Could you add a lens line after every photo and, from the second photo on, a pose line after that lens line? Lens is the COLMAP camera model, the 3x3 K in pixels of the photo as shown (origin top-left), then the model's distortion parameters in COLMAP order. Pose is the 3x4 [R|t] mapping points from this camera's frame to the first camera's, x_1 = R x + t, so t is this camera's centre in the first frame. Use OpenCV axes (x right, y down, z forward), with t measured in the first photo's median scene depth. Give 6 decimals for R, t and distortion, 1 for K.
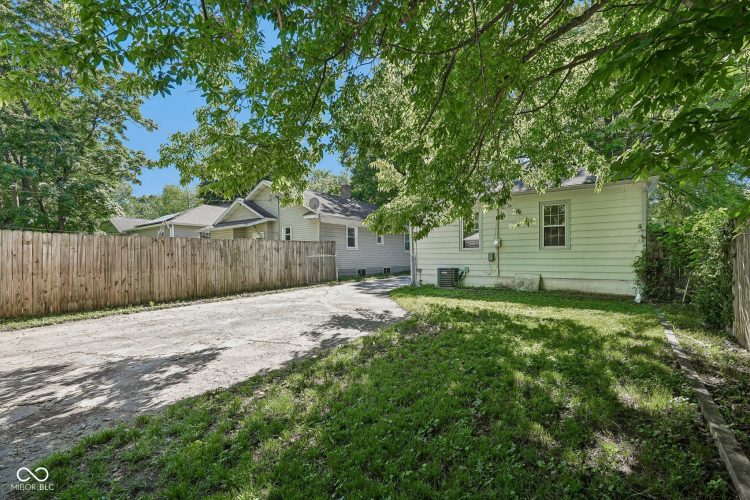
lens RADIAL K [[334.5, 0, 369.4], [0, 334.5, 252.8], [0, 0, 1]] dist [-0.013323, 0.000758]
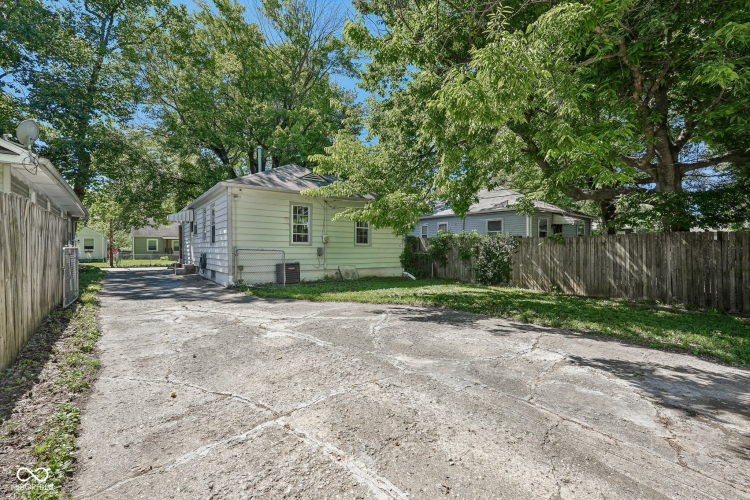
lens RADIAL K [[334.5, 0, 368.5], [0, 334.5, 250.5], [0, 0, 1]] dist [-0.013323, 0.000758]
pose [[0.285636, 0.009126, 0.958295, -0.701971], [-0.017918, 0.999831, -0.004181, 0.012794], [-0.958171, -0.015977, 0.285751, 0.633370]]
